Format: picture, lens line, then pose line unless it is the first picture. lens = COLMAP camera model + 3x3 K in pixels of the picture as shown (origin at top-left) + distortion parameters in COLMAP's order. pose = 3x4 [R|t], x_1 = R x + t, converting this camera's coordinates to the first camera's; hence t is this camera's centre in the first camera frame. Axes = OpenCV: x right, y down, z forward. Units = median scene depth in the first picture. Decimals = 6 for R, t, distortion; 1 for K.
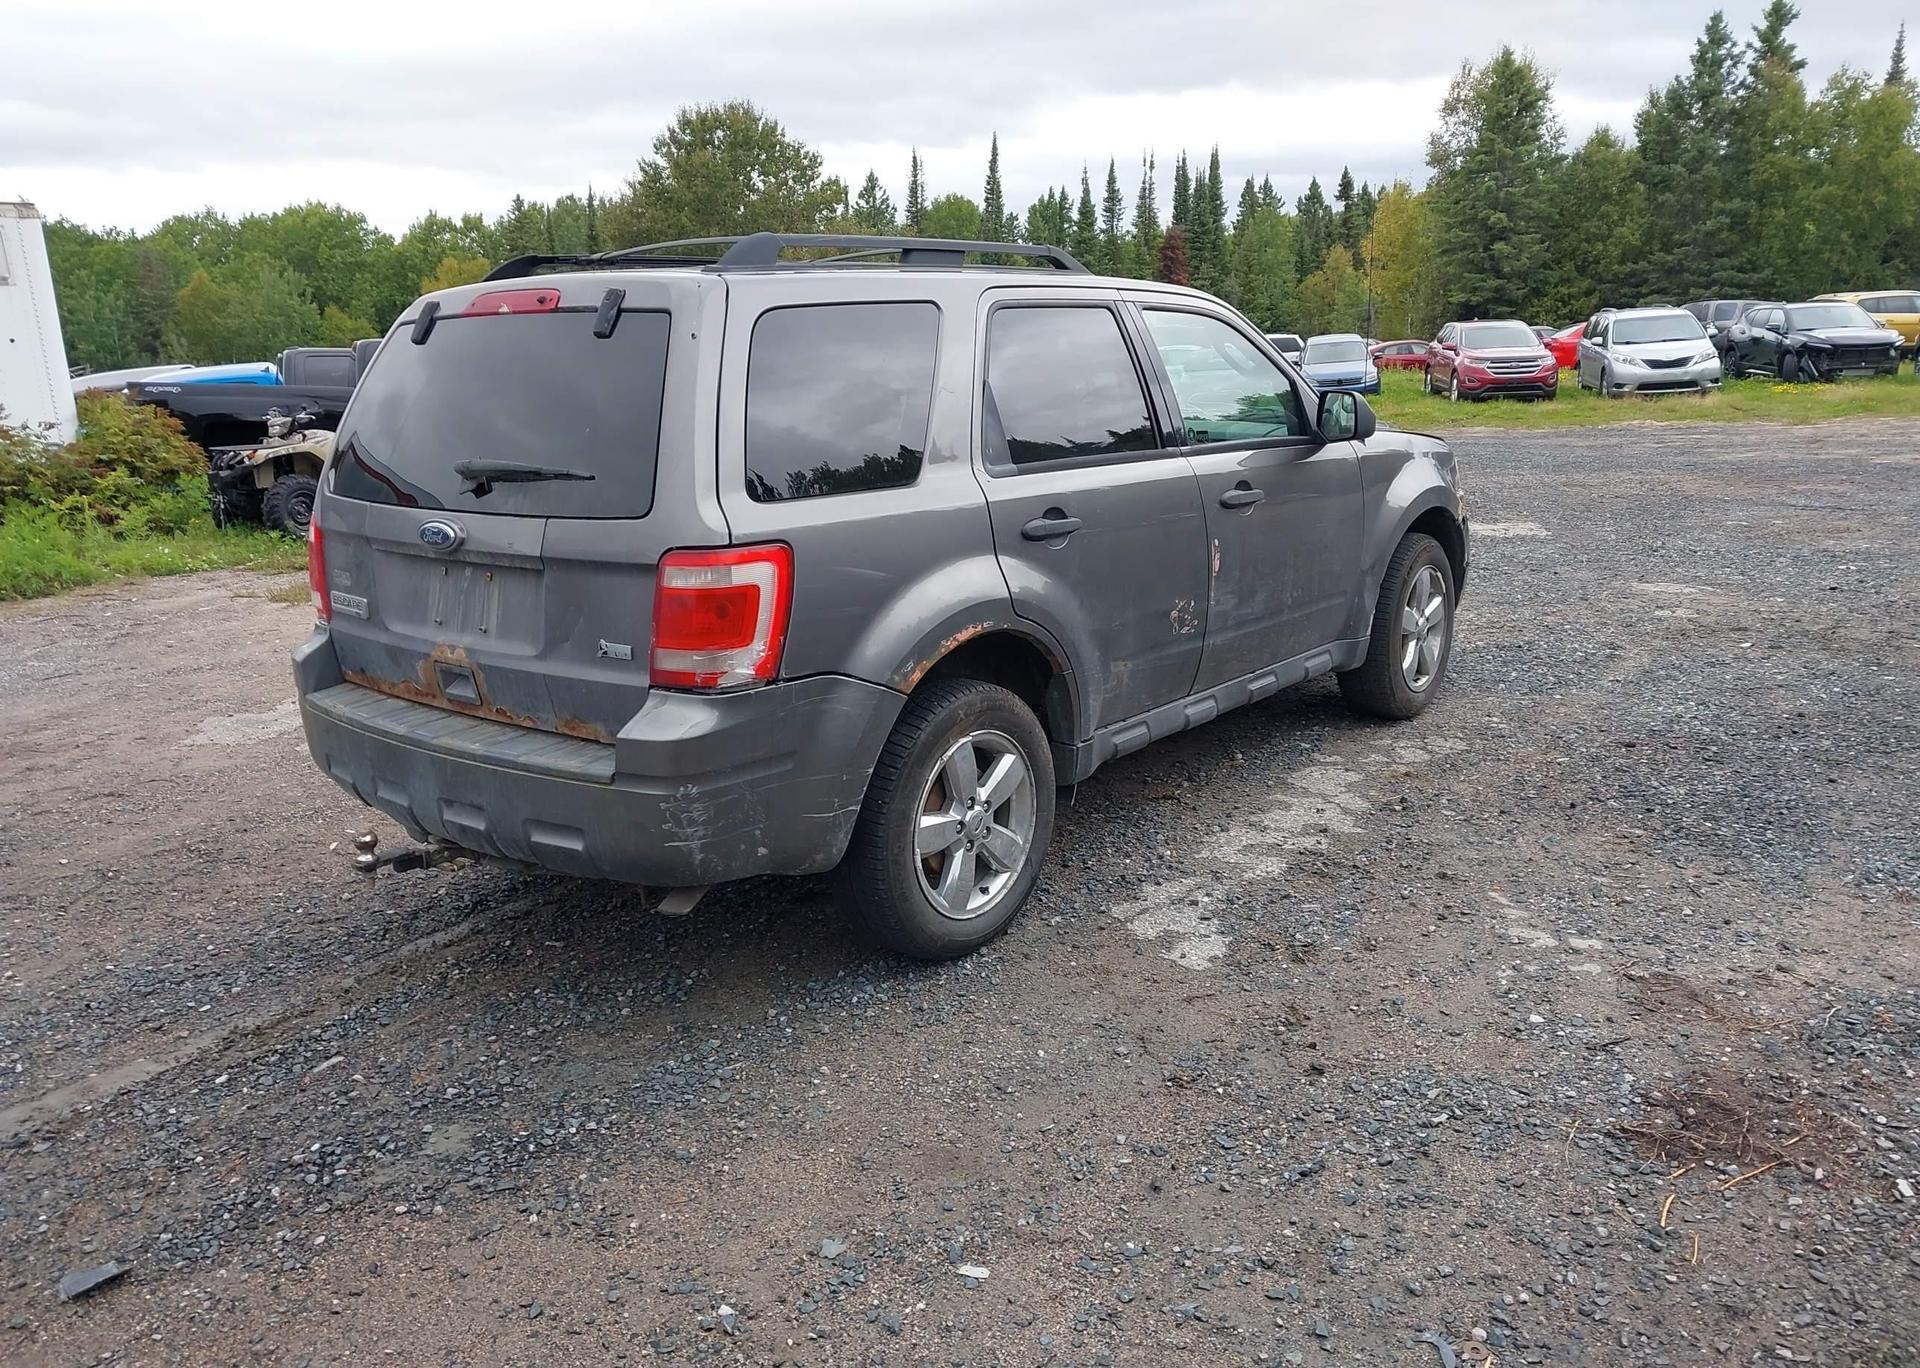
lens RADIAL K [[1501.0, 0, 948.4], [0, 1501.0, 680.6], [0, 0, 1]] dist [0.037508, -0.042416]
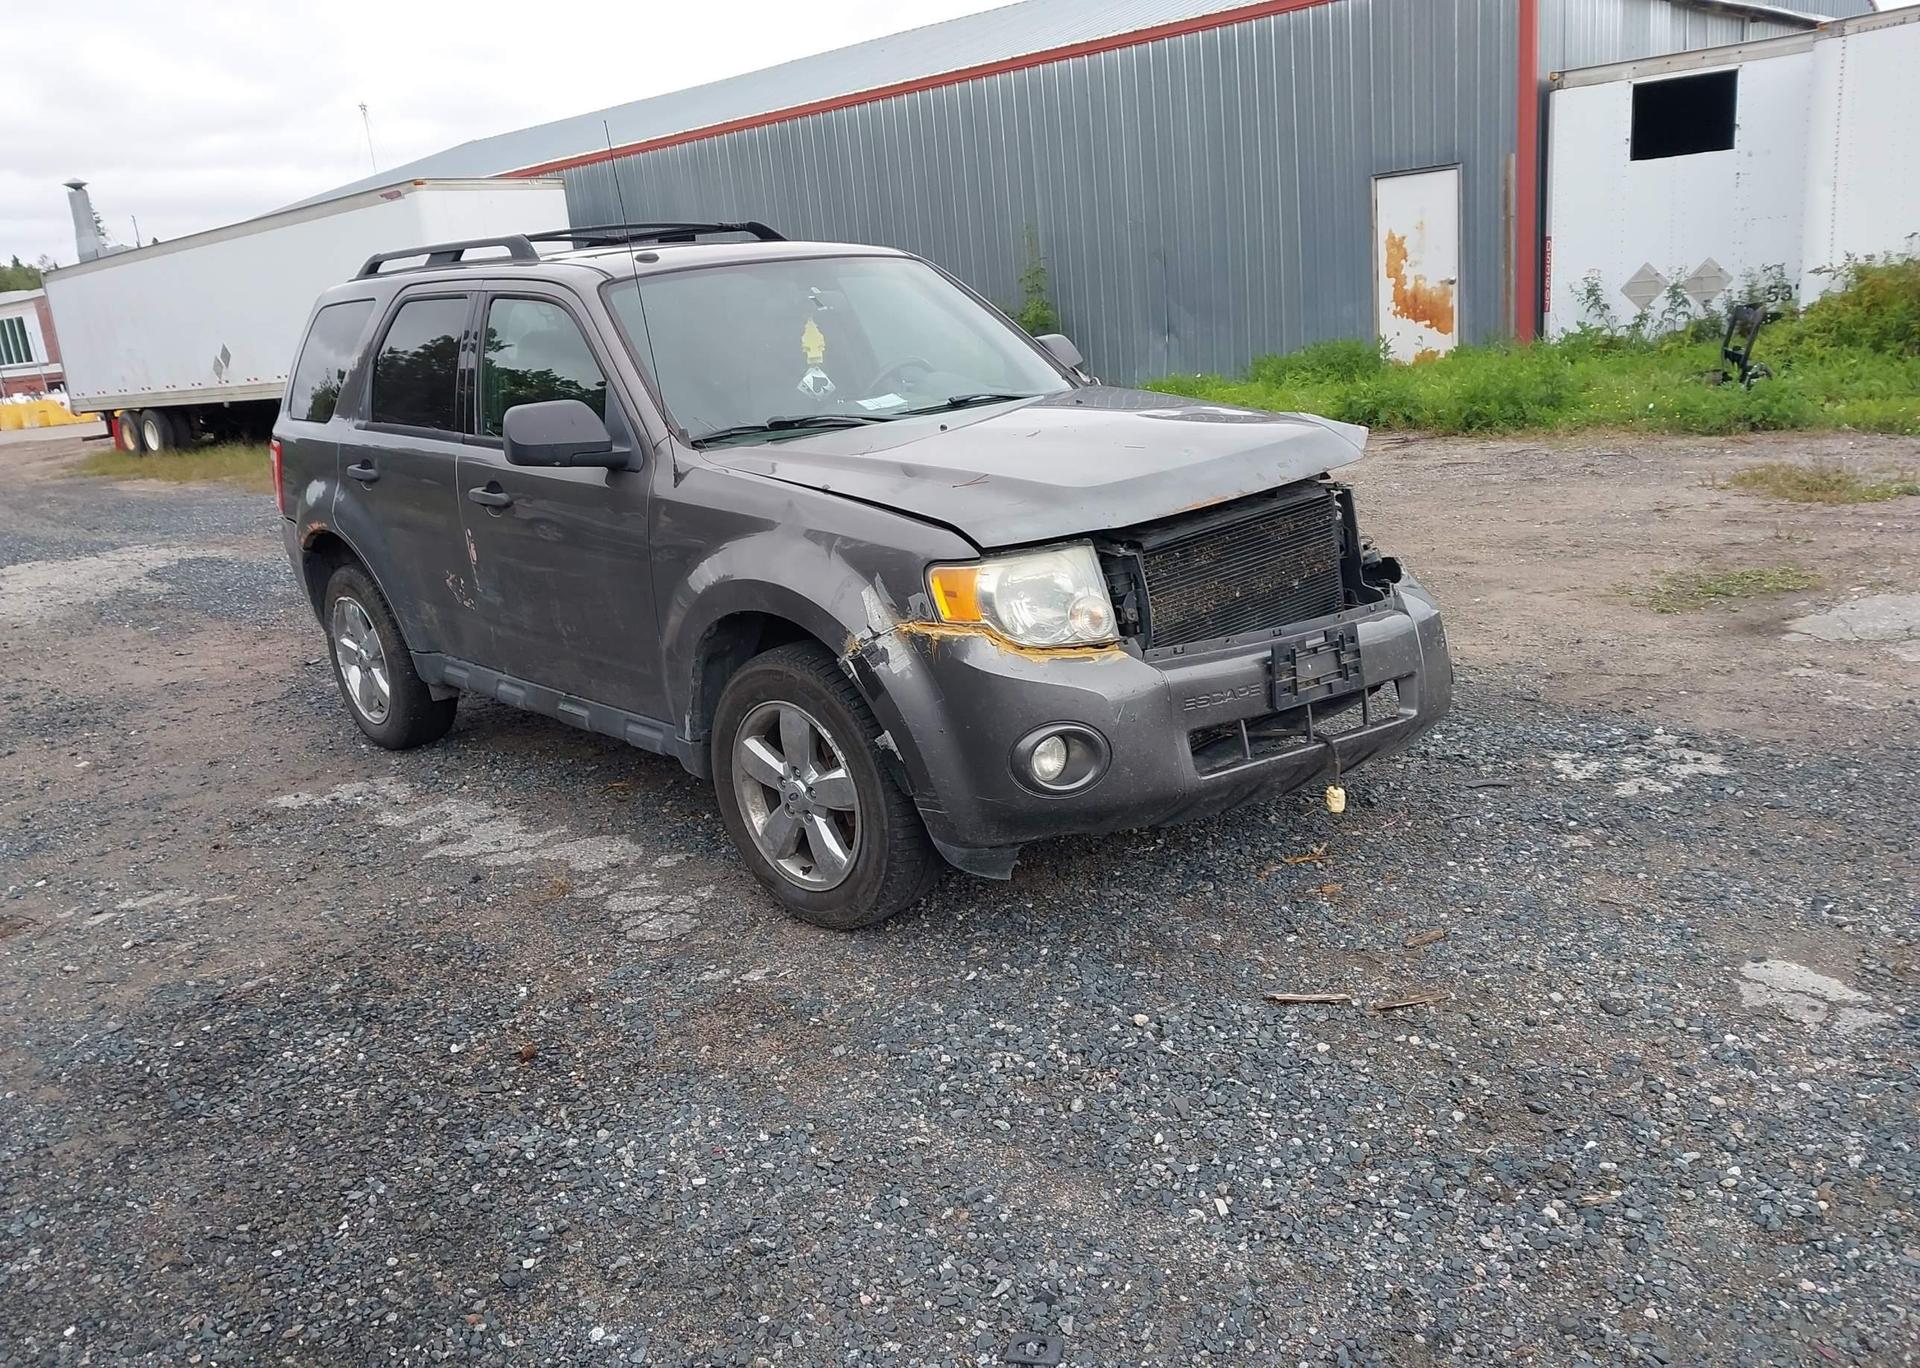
lens RADIAL K [[1504.8, 0, 931.8], [0, 1504.8, 695.7], [0, 0, 1]] dist [0.034438, -0.034459]
pose [[-0.132051, 0.315956, -0.939539, 0.991674], [-0.139411, 0.932499, 0.333183, -0.326724], [0.981390, 0.174980, -0.079090, 1.227392]]
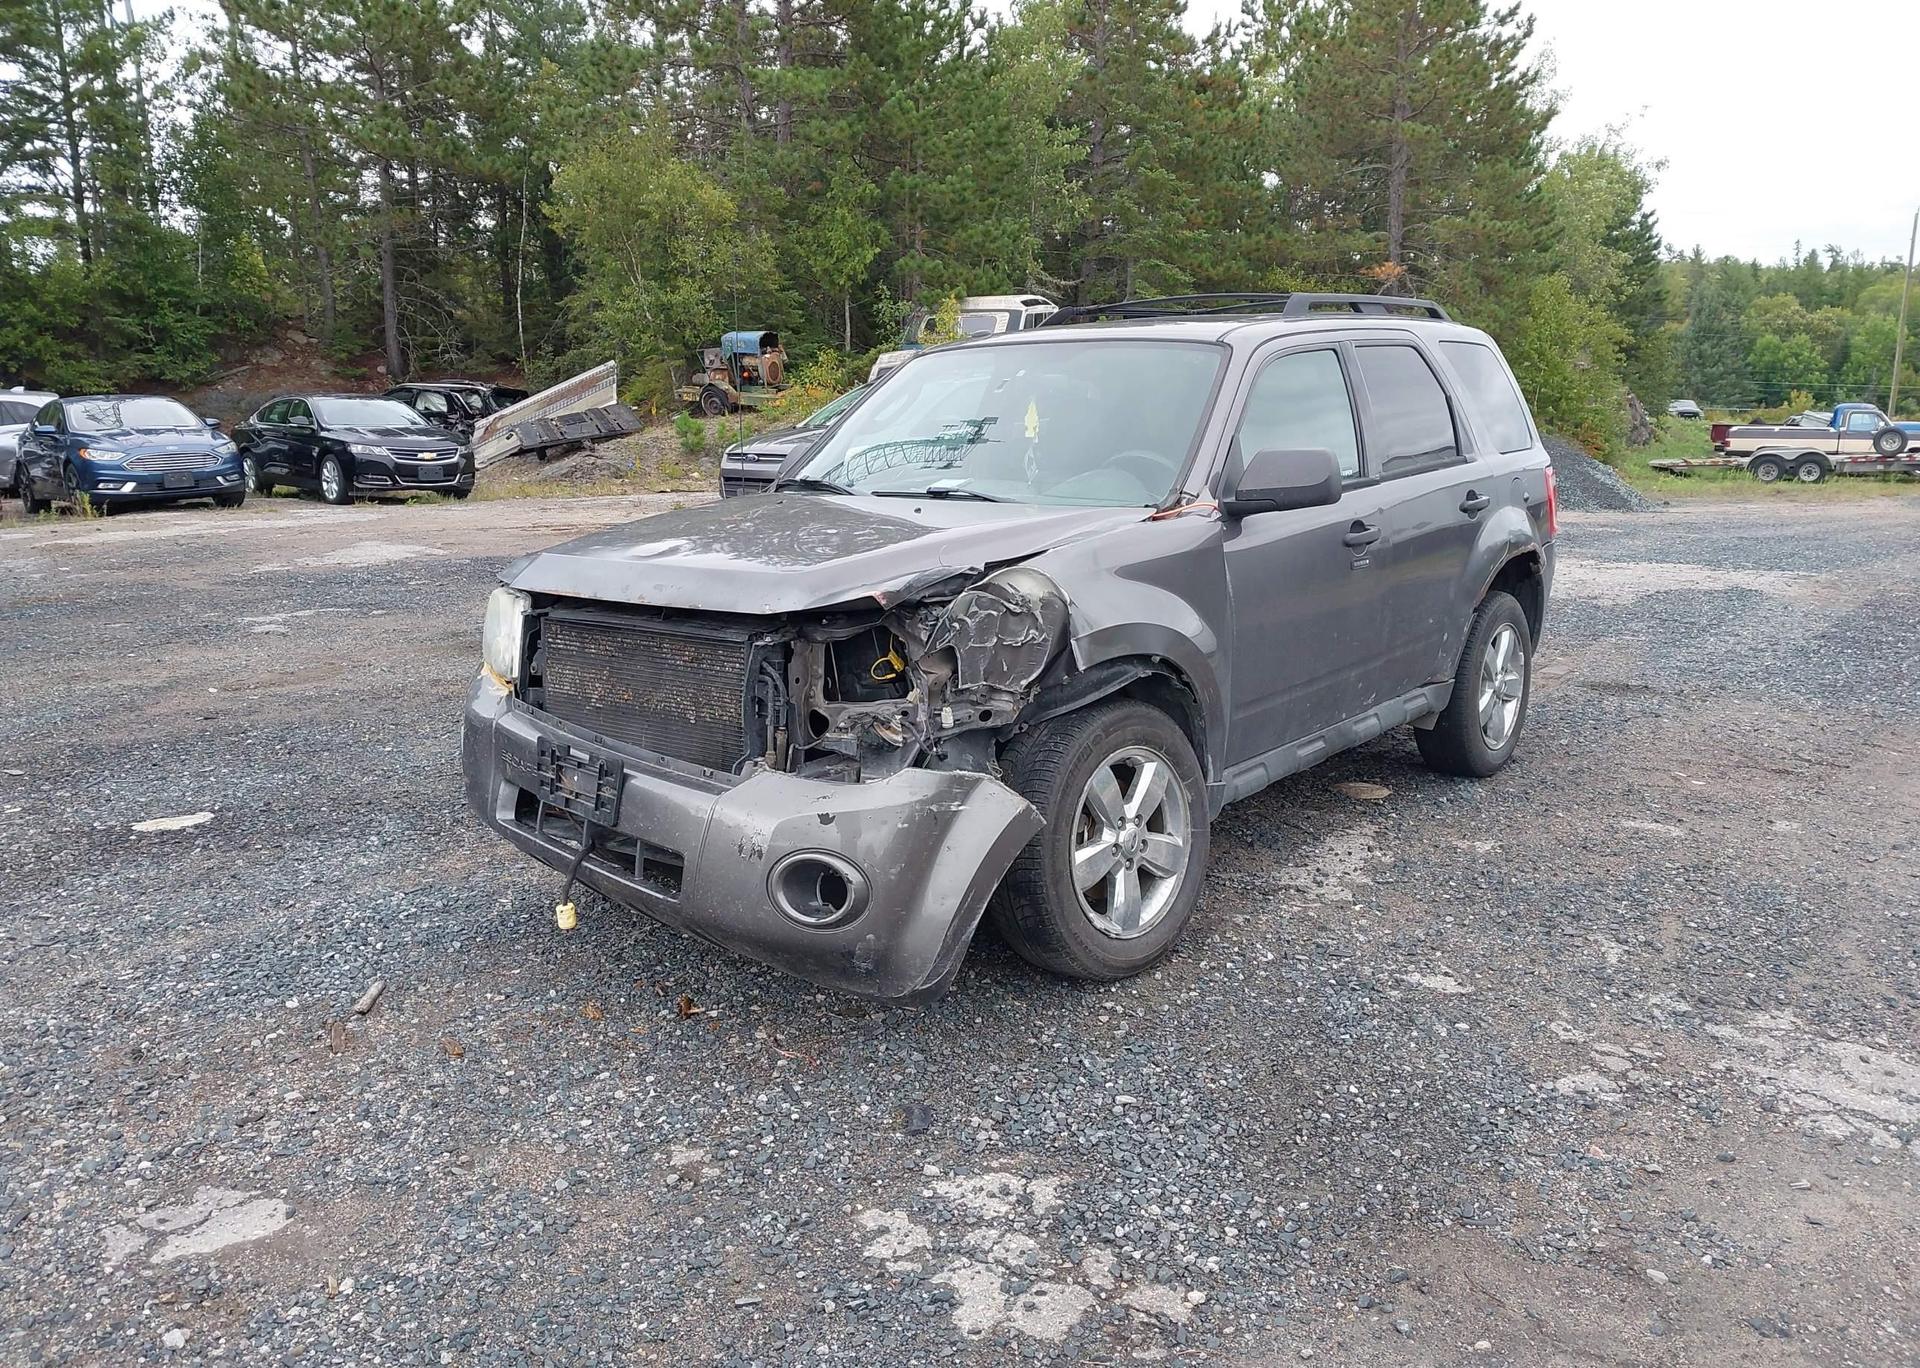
lens RADIAL K [[1504.8, 0, 951.2], [0, 1504.8, 684.6], [0, 0, 1]] dist [0.034438, -0.034459]
pose [[-0.998606, 0.051214, -0.012737, 0.175537], [0.041260, 0.908133, 0.416644, -0.449859], [0.032904, 0.415538, -0.908981, 1.935640]]
